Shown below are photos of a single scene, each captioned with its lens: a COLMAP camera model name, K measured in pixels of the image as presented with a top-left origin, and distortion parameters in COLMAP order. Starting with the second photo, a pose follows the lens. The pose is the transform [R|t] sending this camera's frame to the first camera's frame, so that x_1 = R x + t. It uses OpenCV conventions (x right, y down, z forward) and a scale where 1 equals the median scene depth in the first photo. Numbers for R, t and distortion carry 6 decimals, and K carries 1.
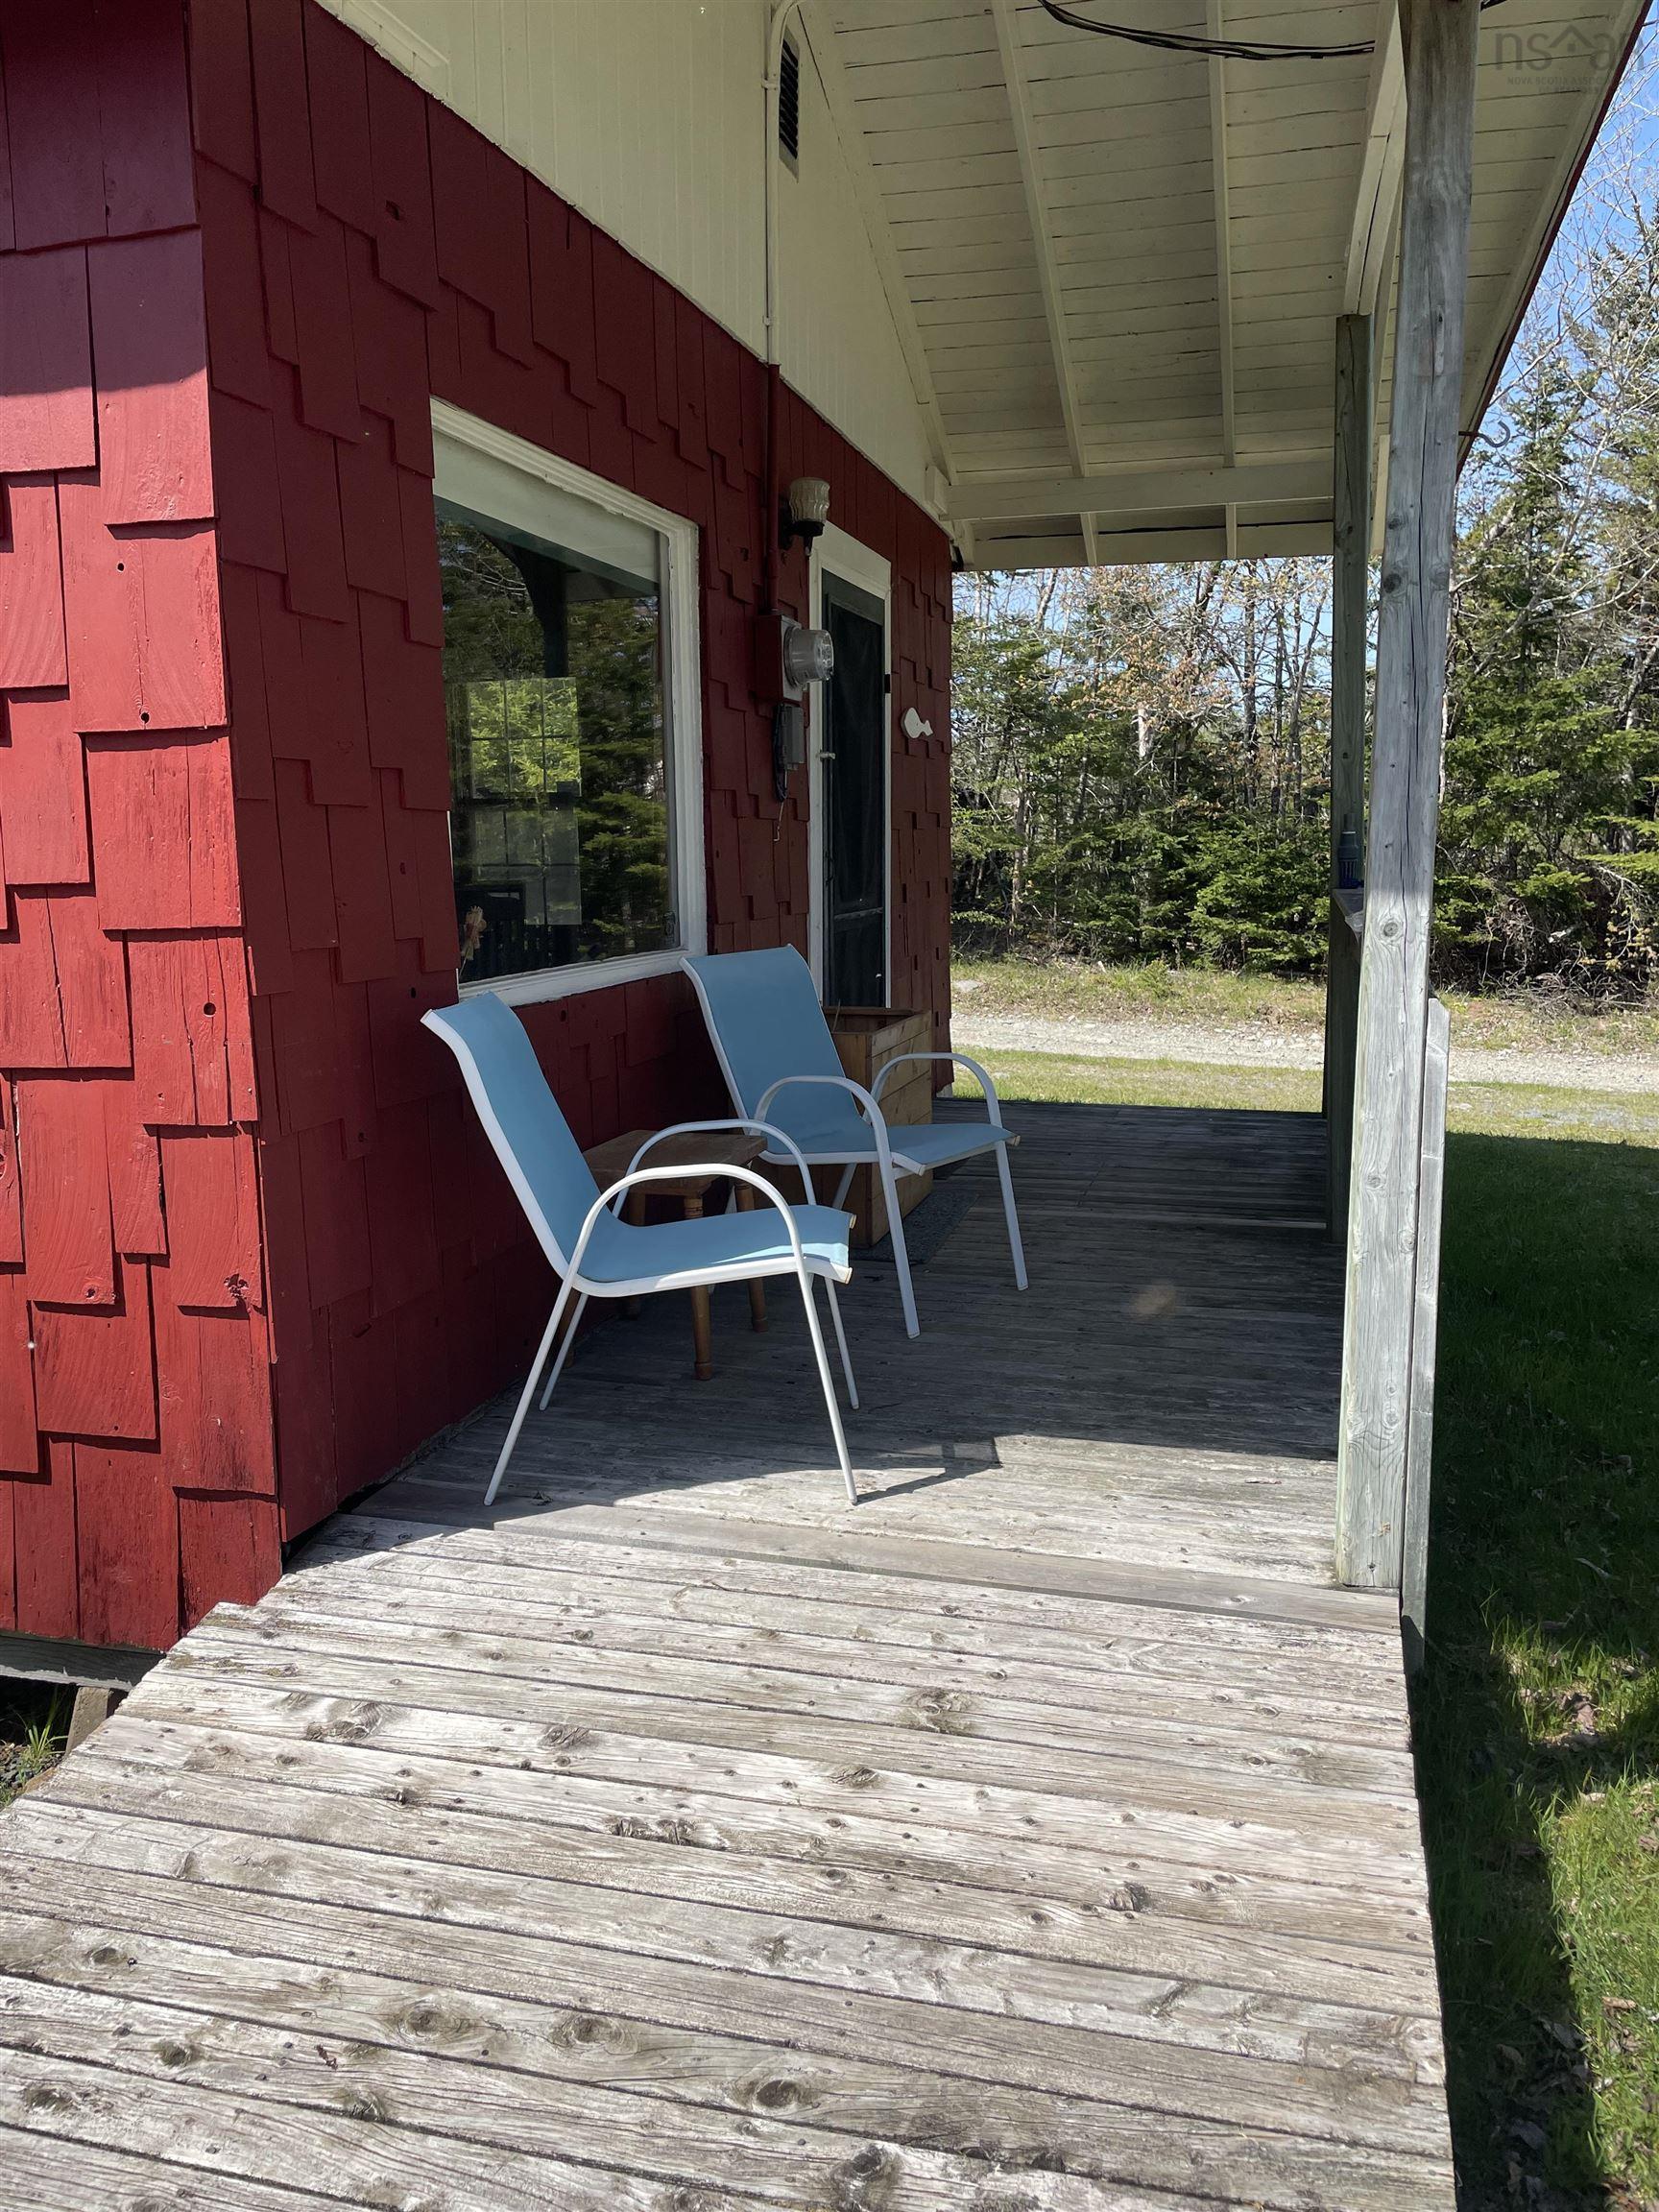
lens RADIAL K [[1673.5, 0, 809.5], [0, 1673.5, 1098.5], [0, 0, 1]] dist [0.093066, -0.120927]
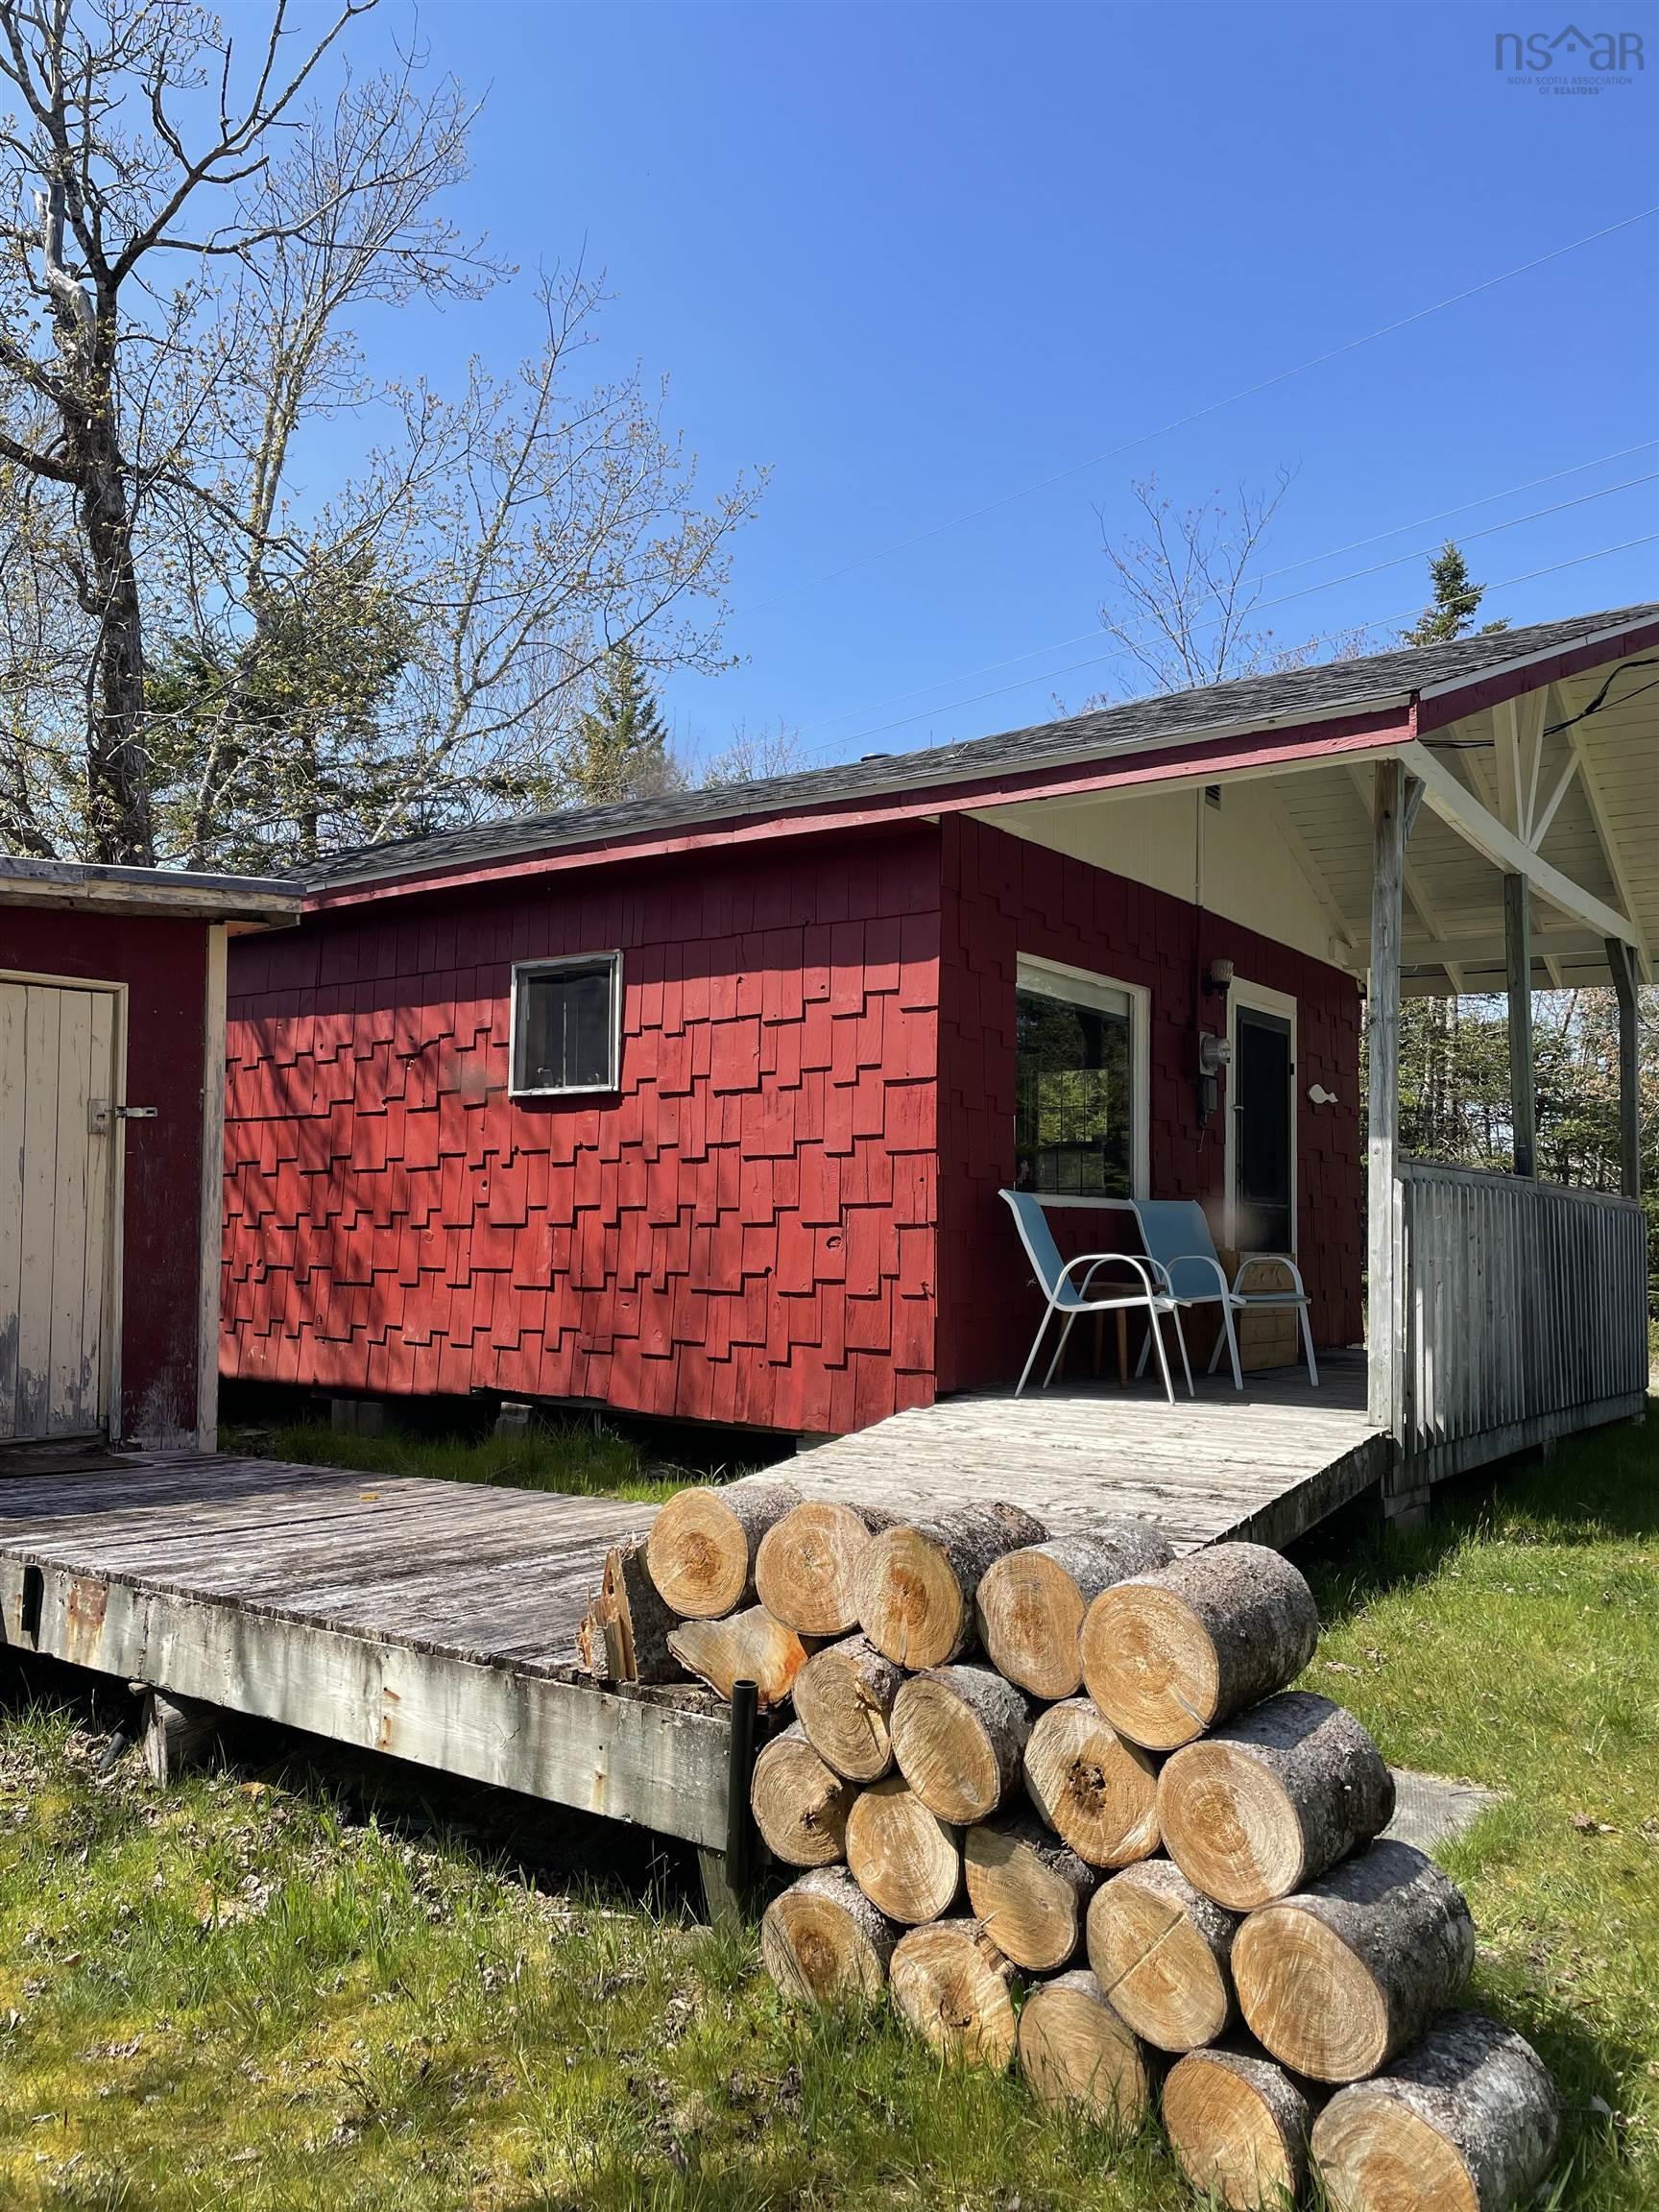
lens RADIAL K [[1673.5, 0, 823.7], [0, 1673.5, 1101.2], [0, 0, 1]] dist [0.093066, -0.120927]
pose [[0.945113, 0.000564, -0.326744, 0.346944], [-0.076172, 0.972825, -0.218651, 0.398139], [0.317742, 0.231539, 0.919473, -1.445132]]
